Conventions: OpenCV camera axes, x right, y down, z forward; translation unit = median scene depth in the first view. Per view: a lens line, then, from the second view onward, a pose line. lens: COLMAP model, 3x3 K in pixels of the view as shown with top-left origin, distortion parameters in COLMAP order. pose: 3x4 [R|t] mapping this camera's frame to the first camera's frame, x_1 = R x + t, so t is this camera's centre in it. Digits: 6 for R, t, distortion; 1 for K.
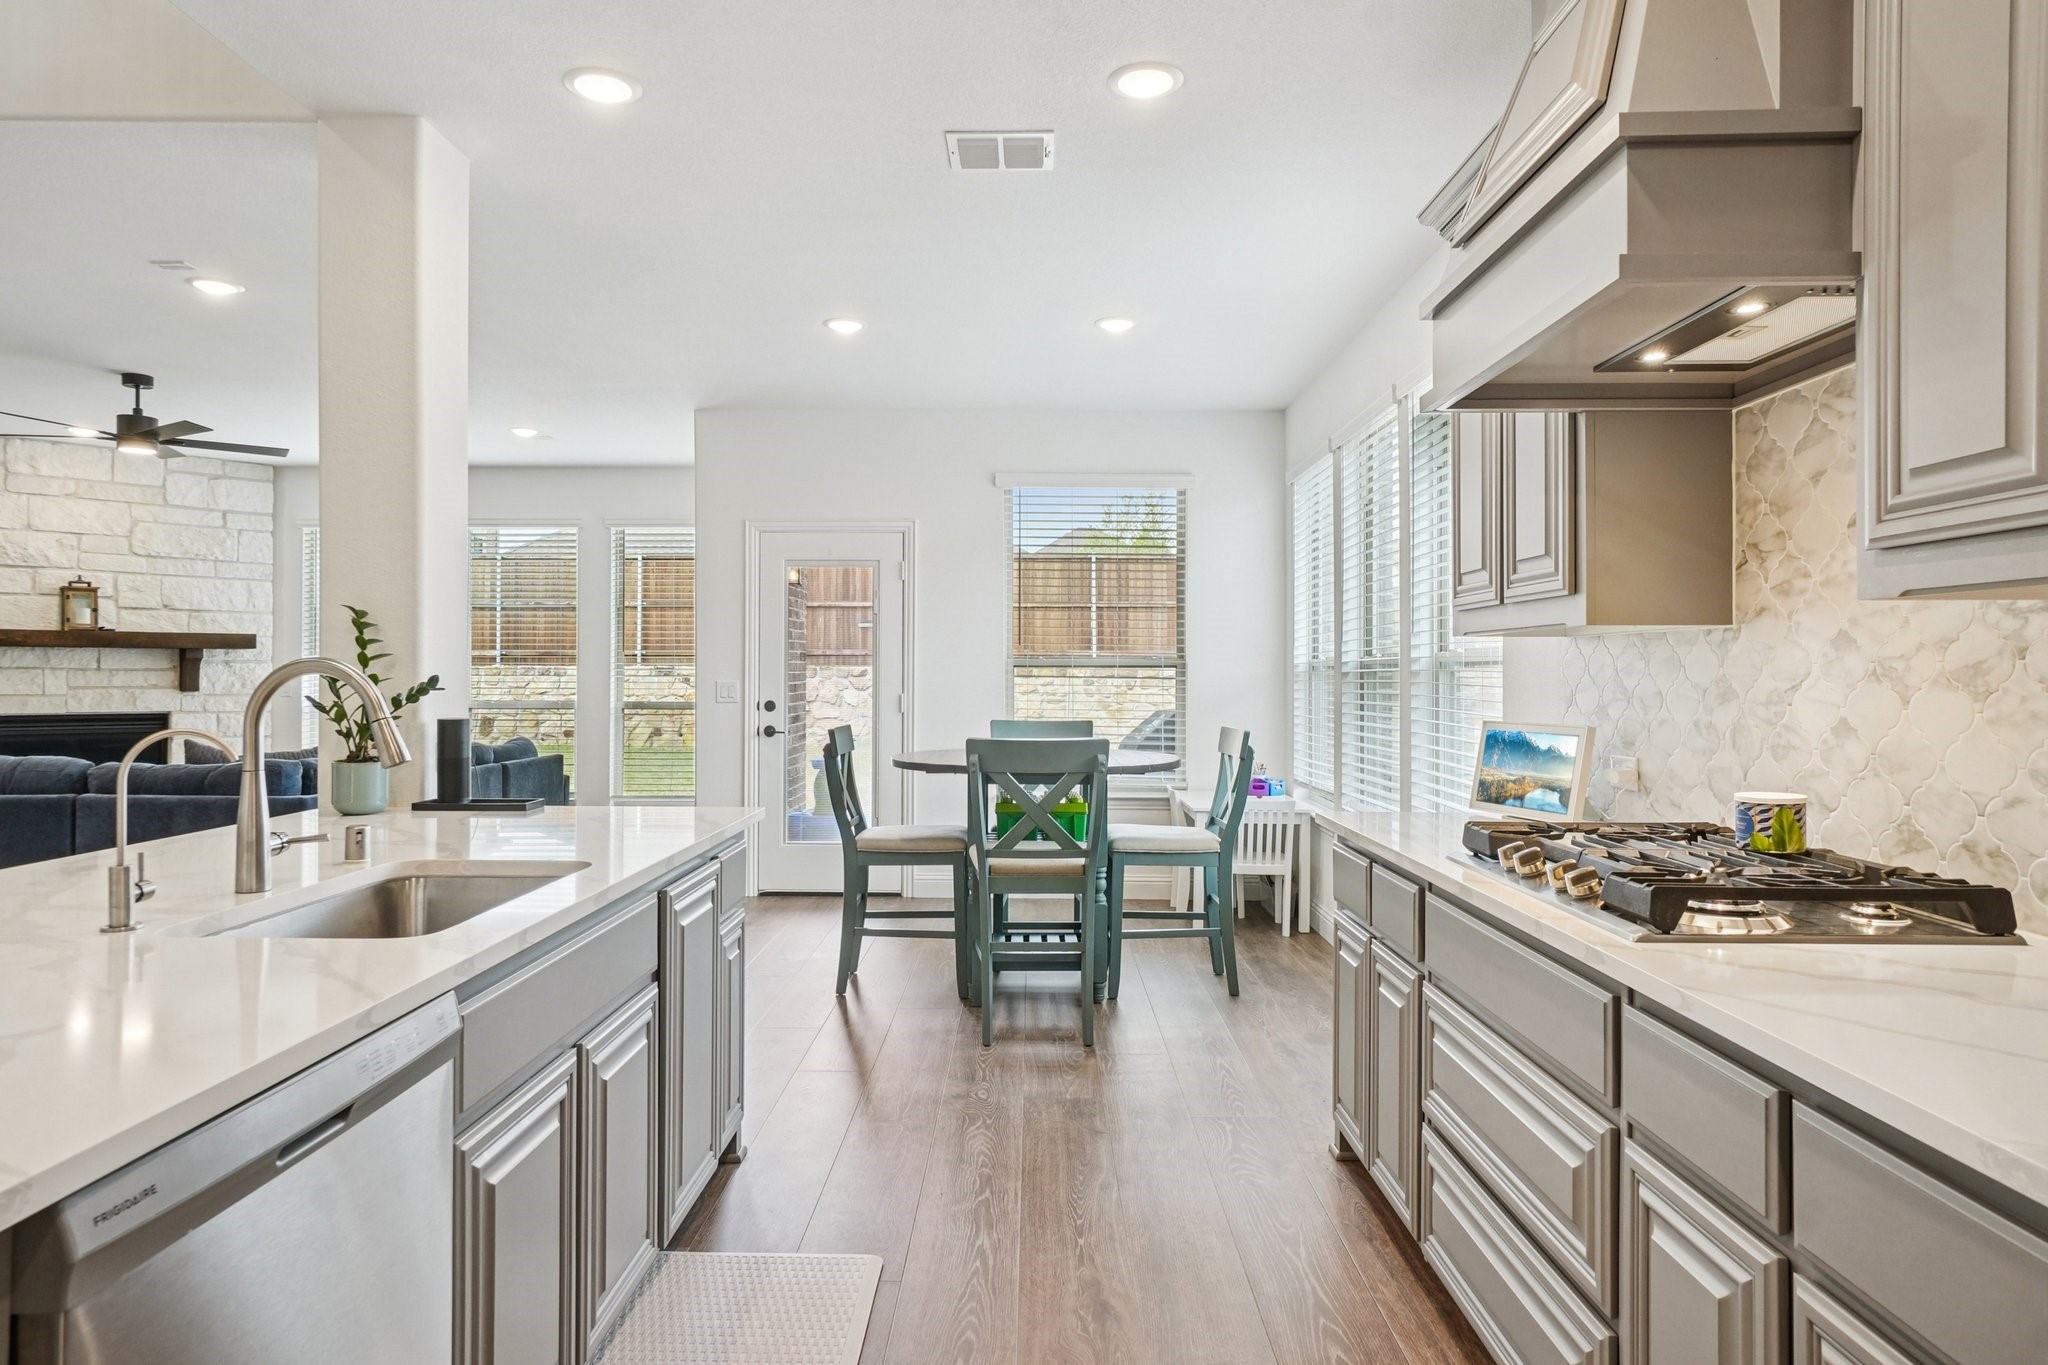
lens RADIAL K [[1260.8, 0, 1024.0], [0, 1260.8, 682.5], [0, 0, 1]] dist [0.001746, 0.000870]
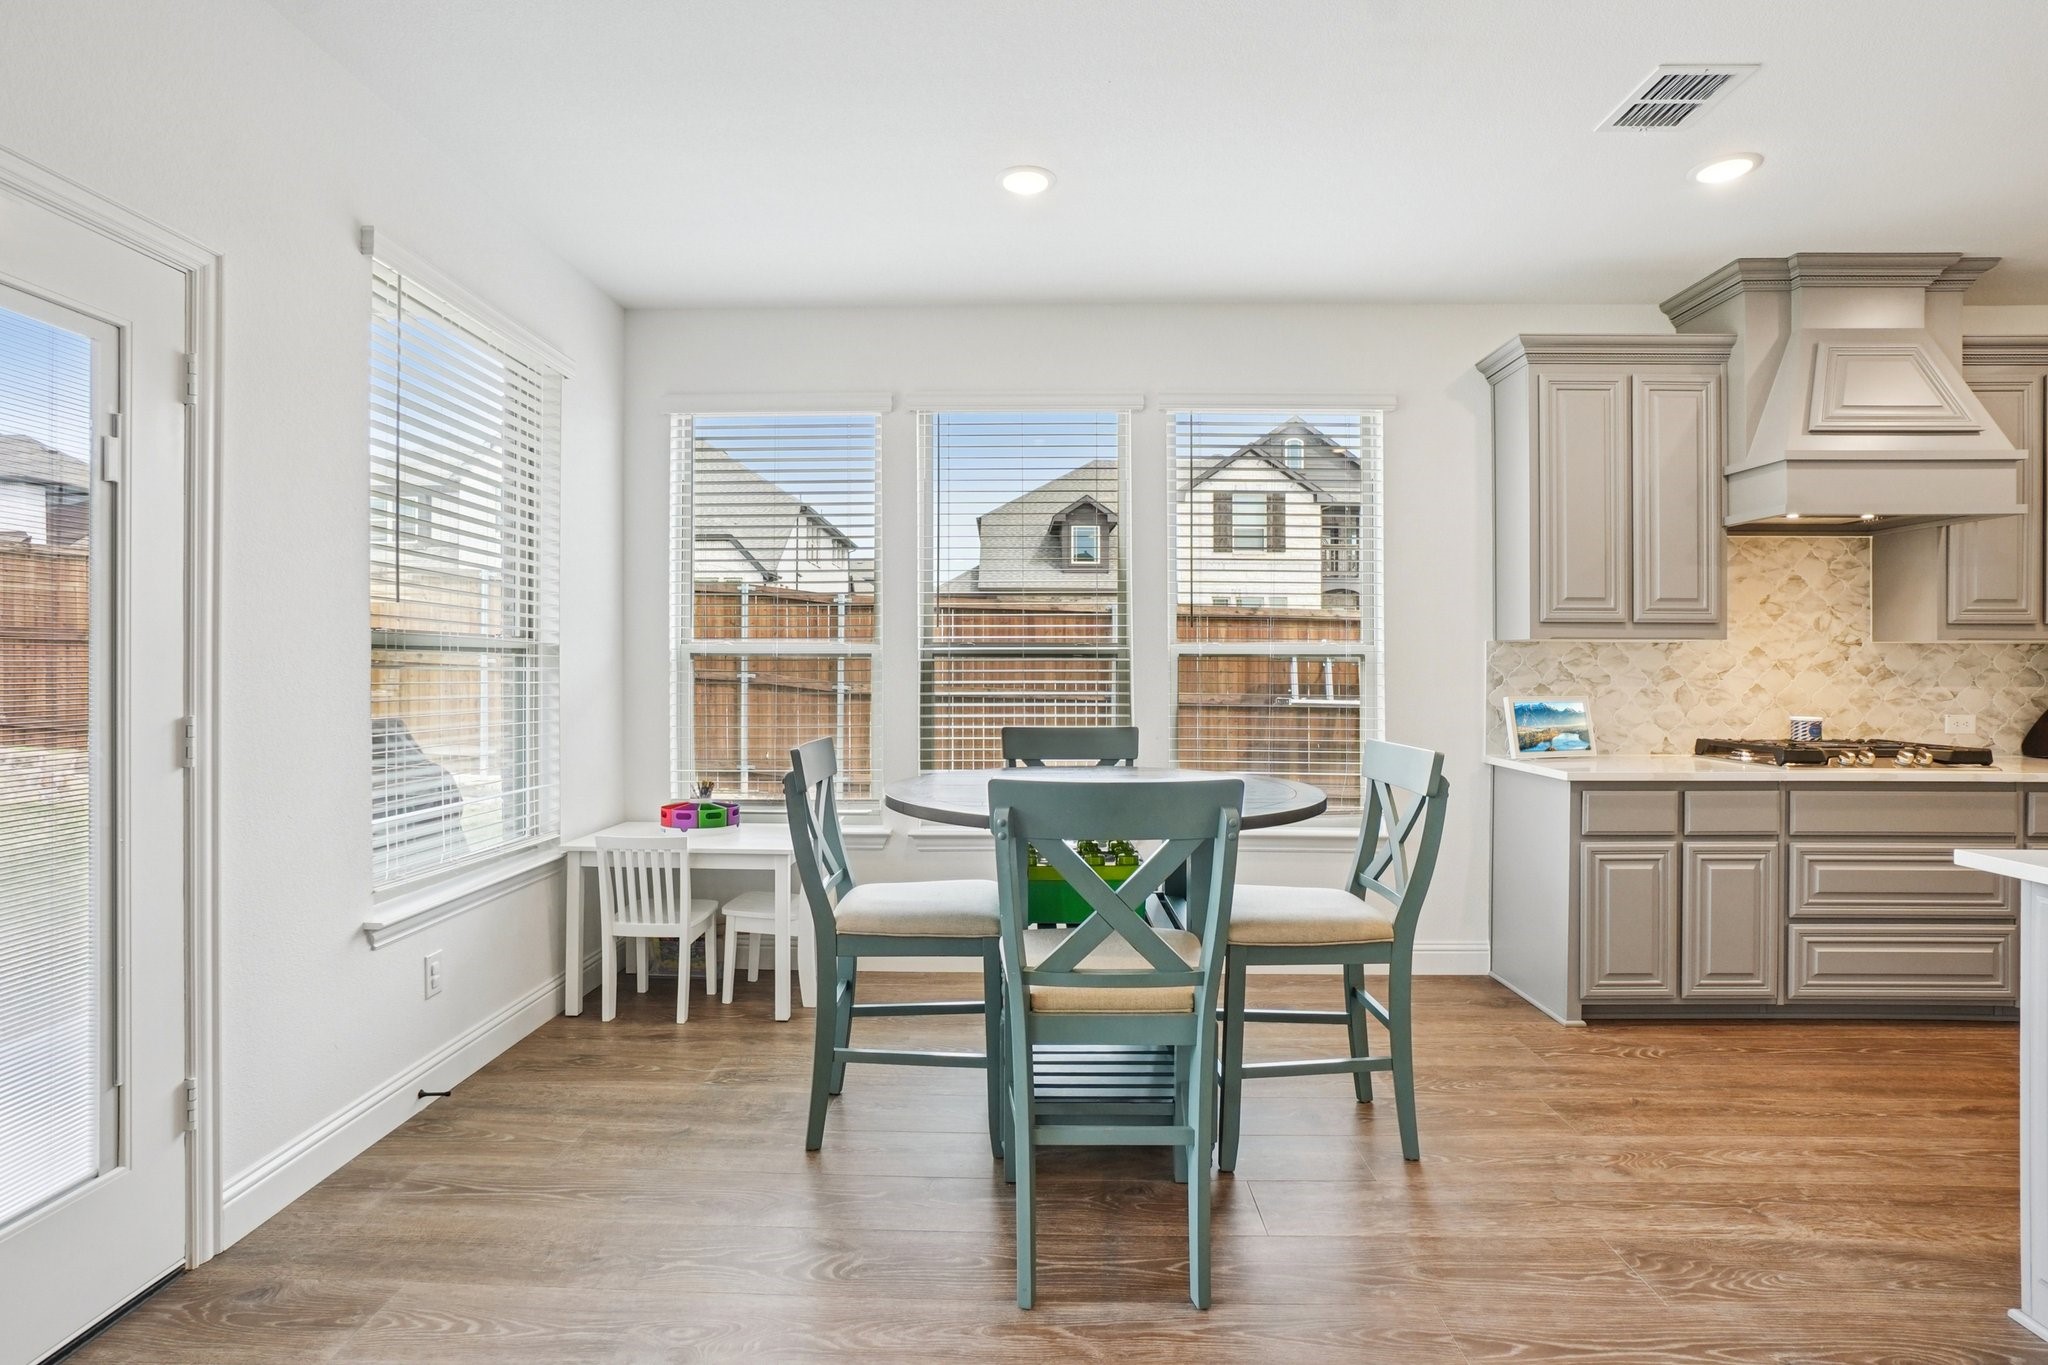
lens RADIAL K [[964.2, 0, 1049.9], [0, 964.2, 671.6], [0, 0, 1]] dist [-0.000942, -0.000333]
pose [[0.009545, 0.005345, 0.999940, -1.035230], [0.006150, 0.999966, -0.005404, 0.005331], [-0.999936, 0.006202, 0.009511, 2.053506]]
